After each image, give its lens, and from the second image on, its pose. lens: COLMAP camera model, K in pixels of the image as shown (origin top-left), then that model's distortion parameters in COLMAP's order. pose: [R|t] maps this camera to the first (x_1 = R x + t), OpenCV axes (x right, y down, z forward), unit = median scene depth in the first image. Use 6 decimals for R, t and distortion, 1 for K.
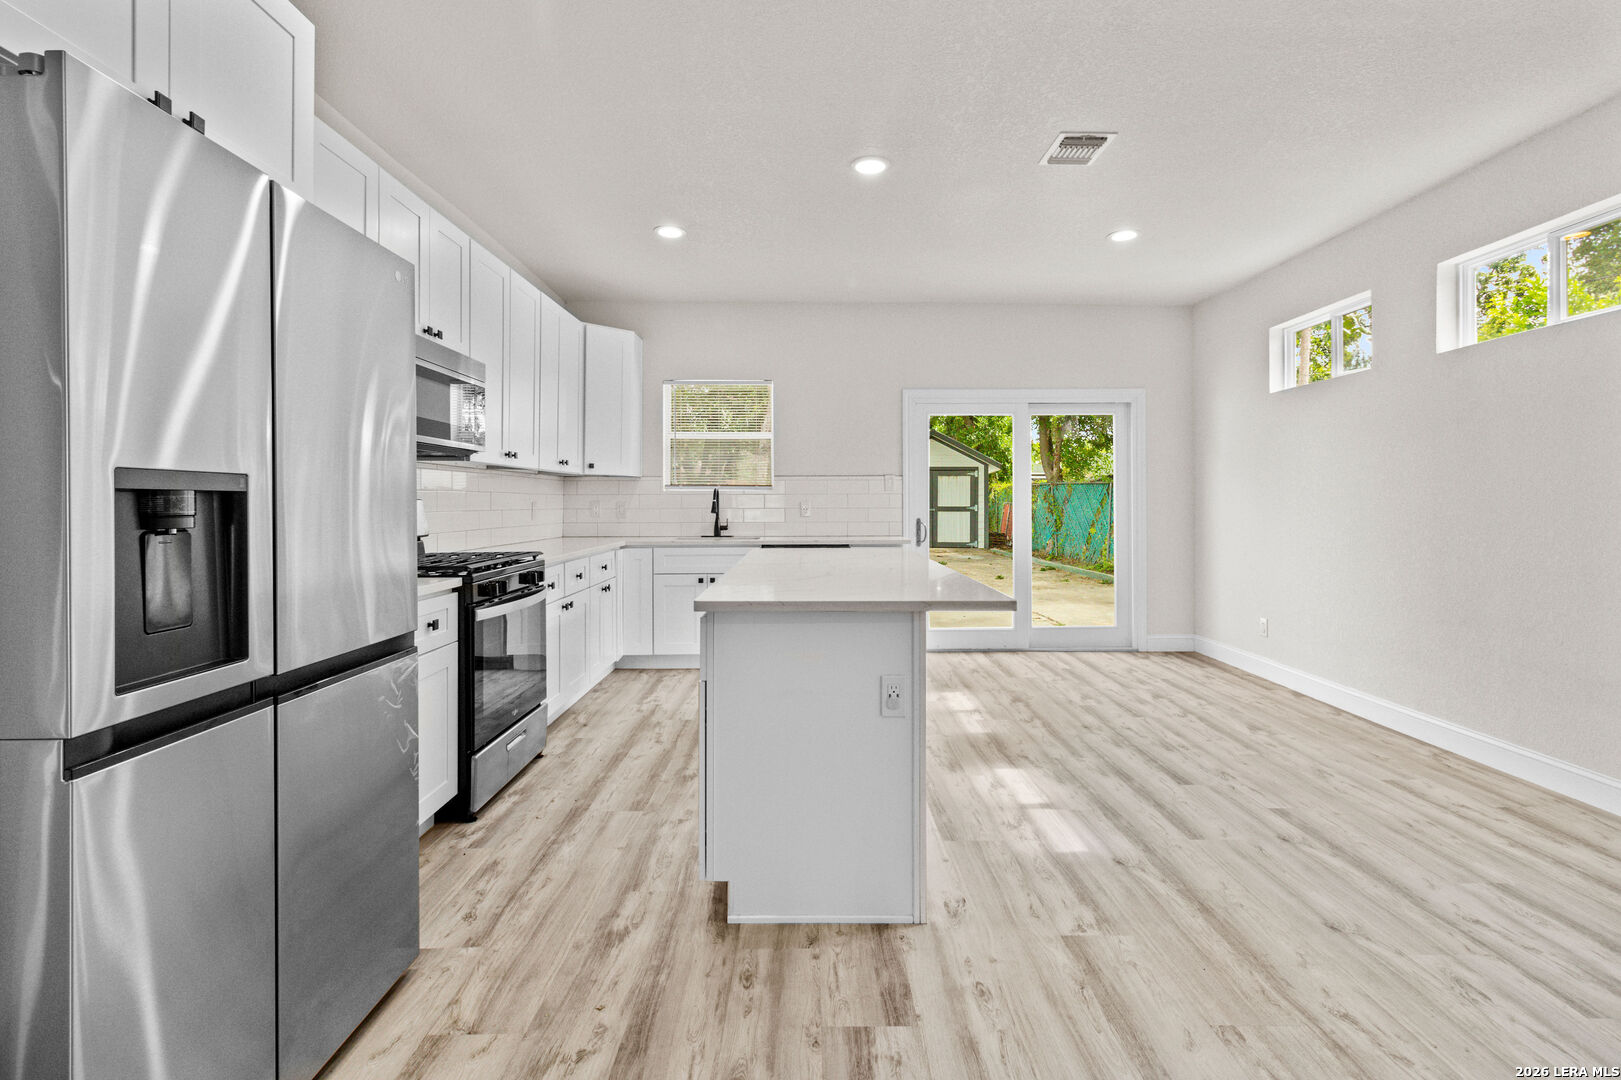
lens RADIAL K [[753.3, 0, 818.4], [0, 753.3, 512.9], [0, 0, 1]] dist [0.003043, -0.000492]
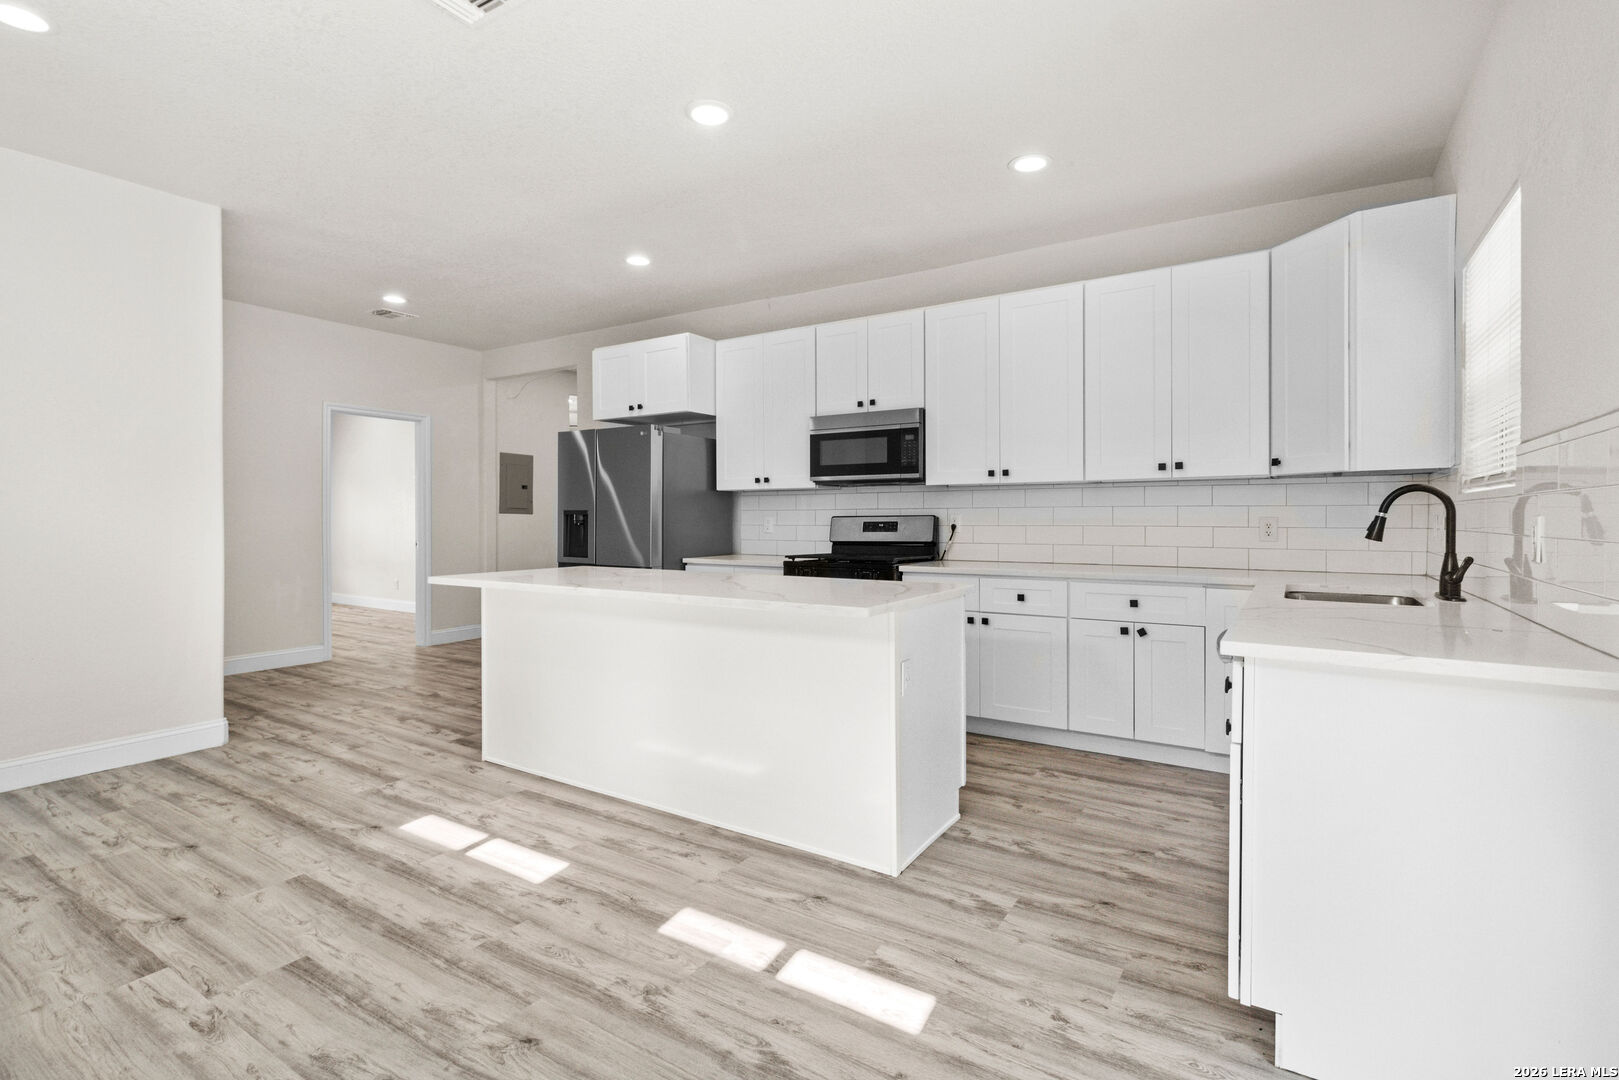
lens RADIAL K [[752.3, 0, 817.4], [0, 752.3, 512.9], [0, 0, 1]] dist [0.003043, -0.000492]
pose [[-0.540000, -0.005343, -0.841648, 0.933610], [-0.012842, 0.999916, 0.001891, -0.028569], [0.841567, 0.011830, -0.540023, 2.028090]]
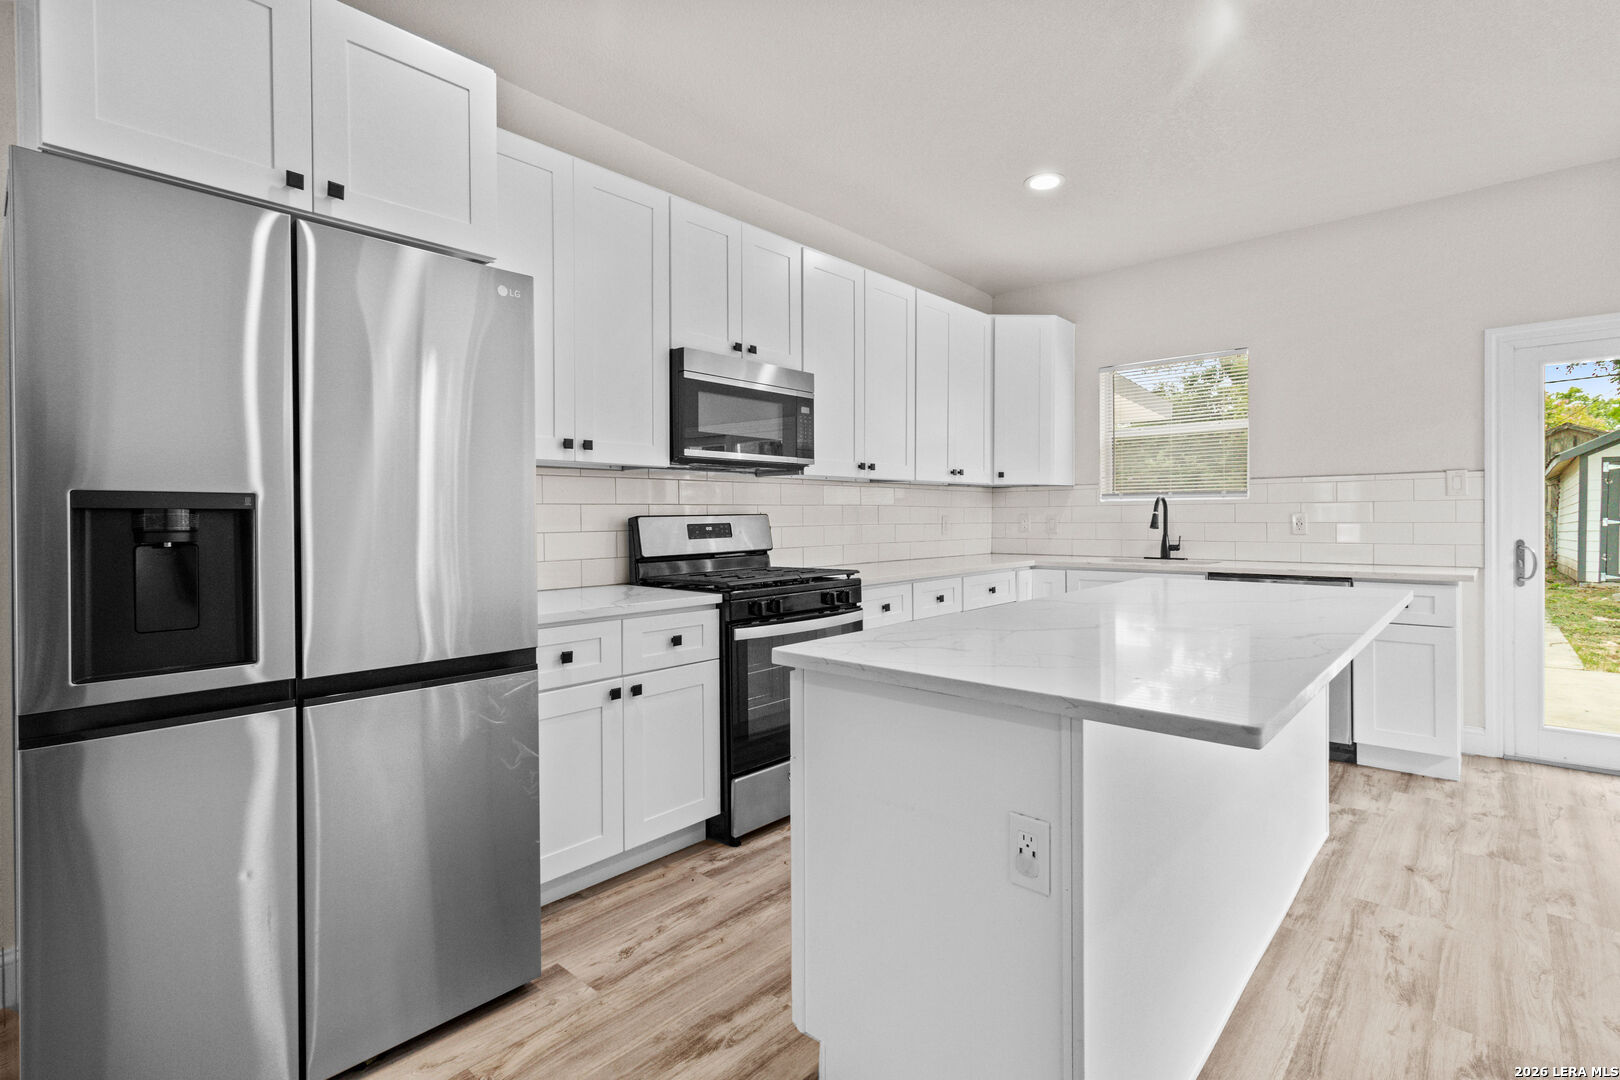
lens RADIAL K [[765.3, 0, 813.0], [0, 765.3, 529.4], [0, 0, 1]] dist [0.002793, -0.000661]
pose [[0.735241, 0.007436, -0.677765, 0.292039], [-0.004599, 0.999972, 0.005982, -0.004514], [0.677790, -0.001282, 0.735254, 0.361543]]
